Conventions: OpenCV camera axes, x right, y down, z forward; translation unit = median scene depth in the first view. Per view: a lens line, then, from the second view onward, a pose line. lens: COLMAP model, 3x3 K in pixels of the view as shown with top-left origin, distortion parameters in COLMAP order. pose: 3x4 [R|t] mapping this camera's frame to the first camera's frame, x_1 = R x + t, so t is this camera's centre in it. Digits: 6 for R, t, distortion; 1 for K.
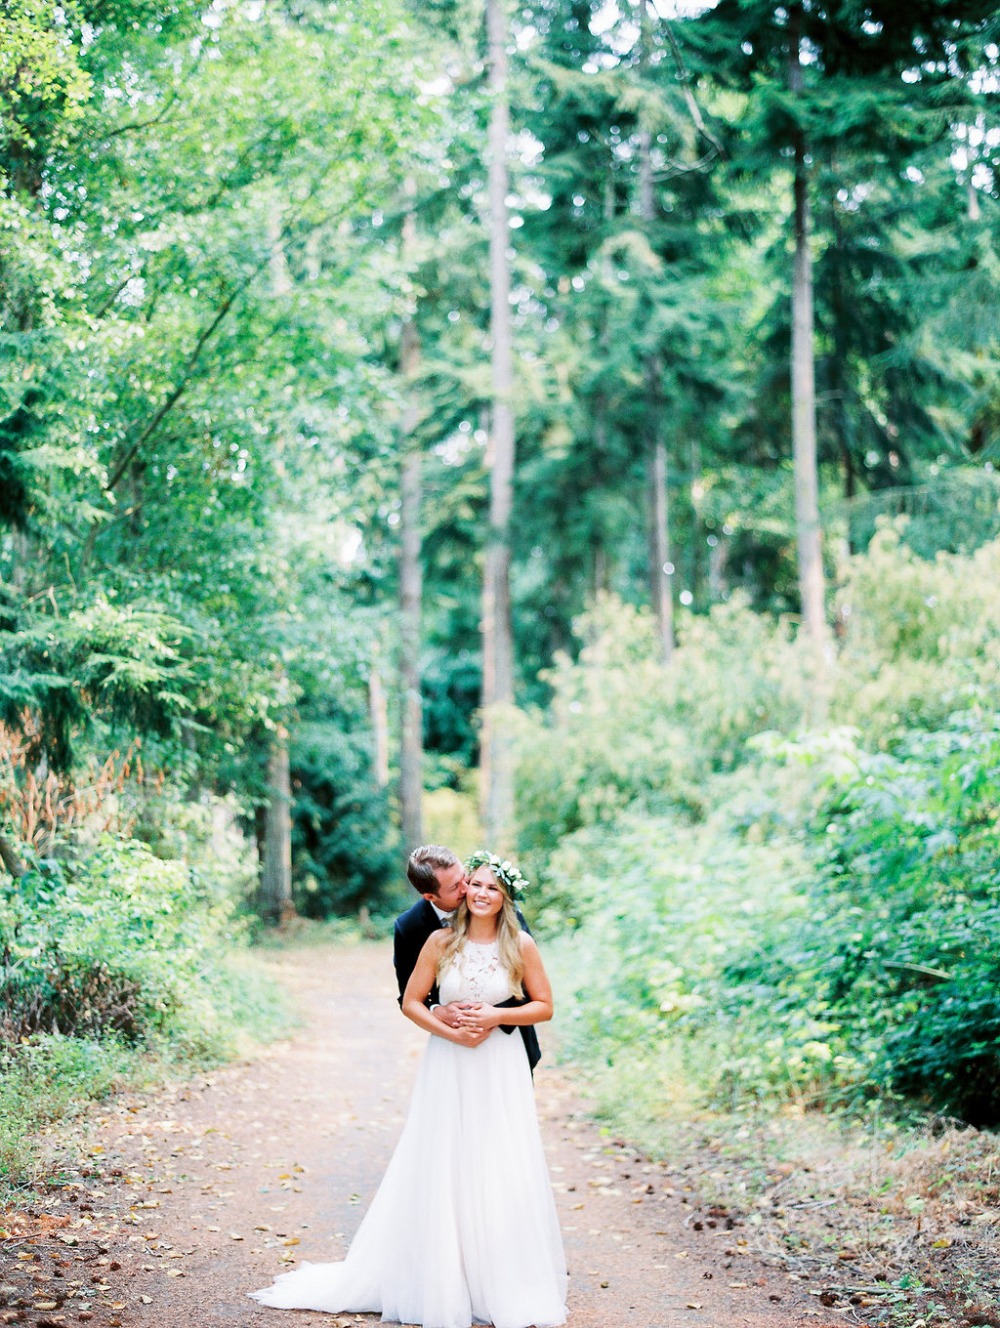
lens RADIAL K [[1895.0, 0, 498.7], [0, 1895.0, 753.3], [0, 0, 1]] dist [-0.134466, -0.057845]
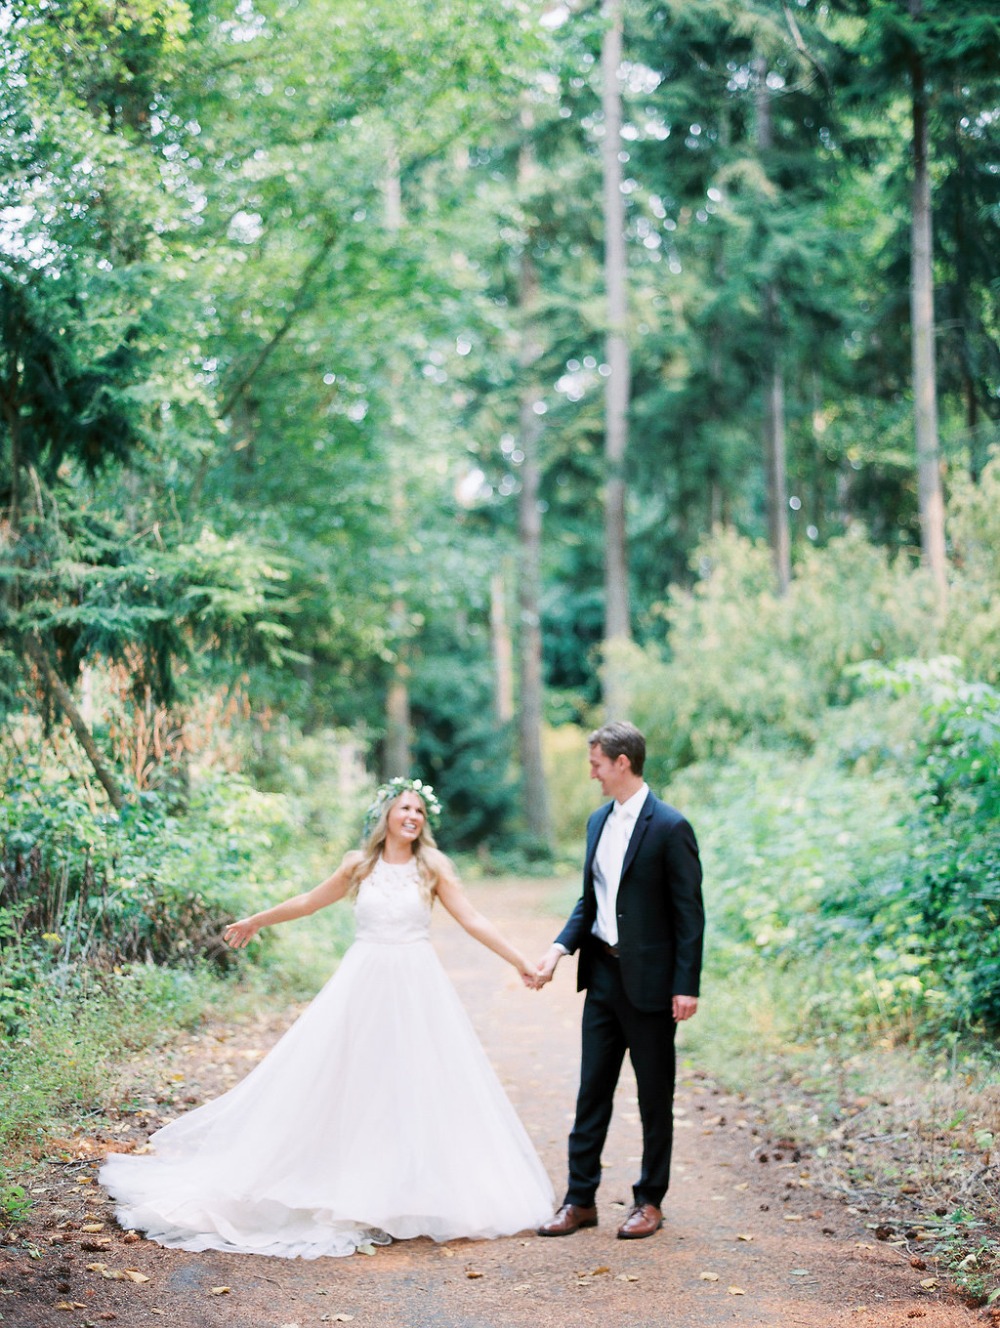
lens RADIAL K [[1895.0, 0, 498.7], [0, 1895.0, 753.3], [0, 0, 1]] dist [-0.134466, -0.057845]
pose [[0.997626, -0.000617, -0.068857, 0.009255], [0.002849, 0.999473, 0.032329, 0.002014], [0.068800, -0.032448, 0.997103, 0.004042]]
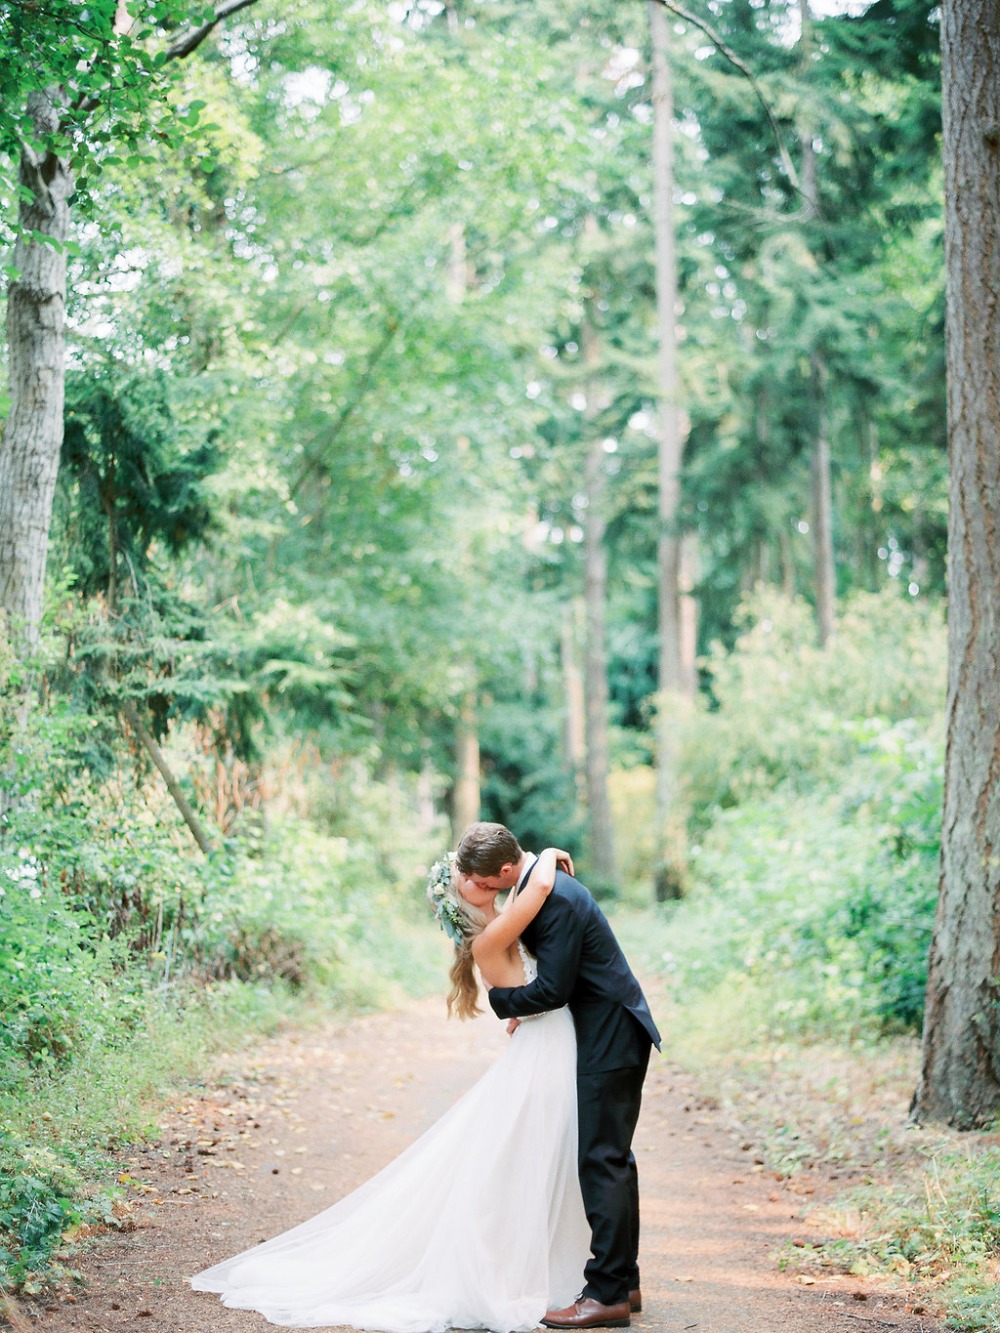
lens RADIAL K [[1968.0, 0, 527.8], [0, 1968.0, 776.8], [0, 0, 1]] dist [-0.134557, -0.072986]
pose [[0.995244, -0.005883, -0.097234, 0.033889], [0.008340, 0.999656, 0.024875, -0.005783], [0.097054, -0.025567, 0.994951, -0.105221]]
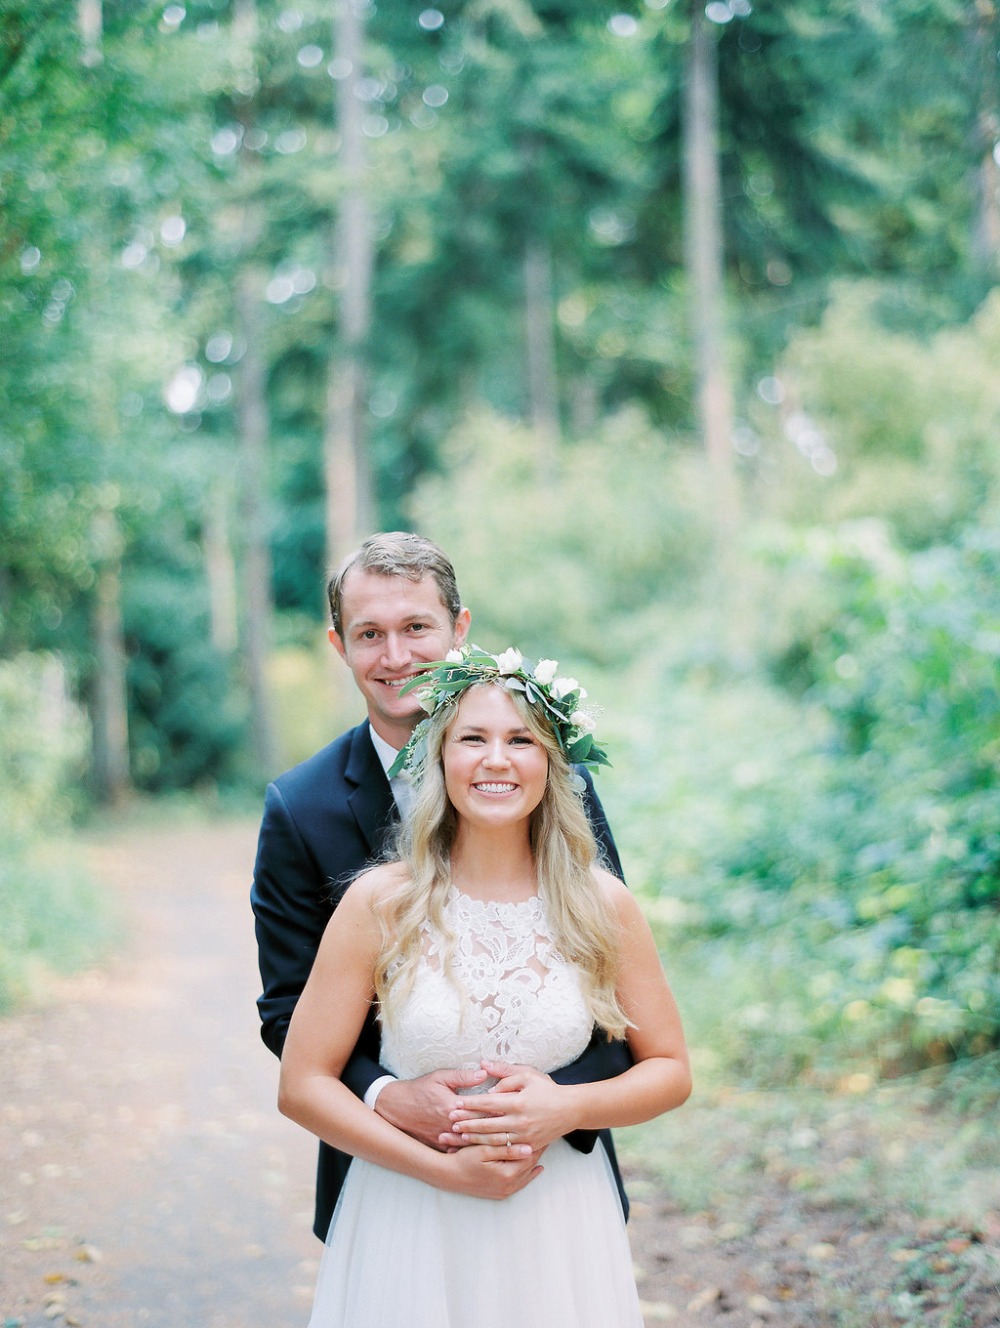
lens RADIAL K [[1895.0, 0, 498.7], [0, 1895.0, 753.3], [0, 0, 1]] dist [-0.134466, -0.057845]
pose [[0.996482, -0.021150, 0.081098, -0.009002], [0.015486, 0.997438, 0.069845, 0.011434], [-0.082368, -0.068343, 0.994256, 0.154821]]
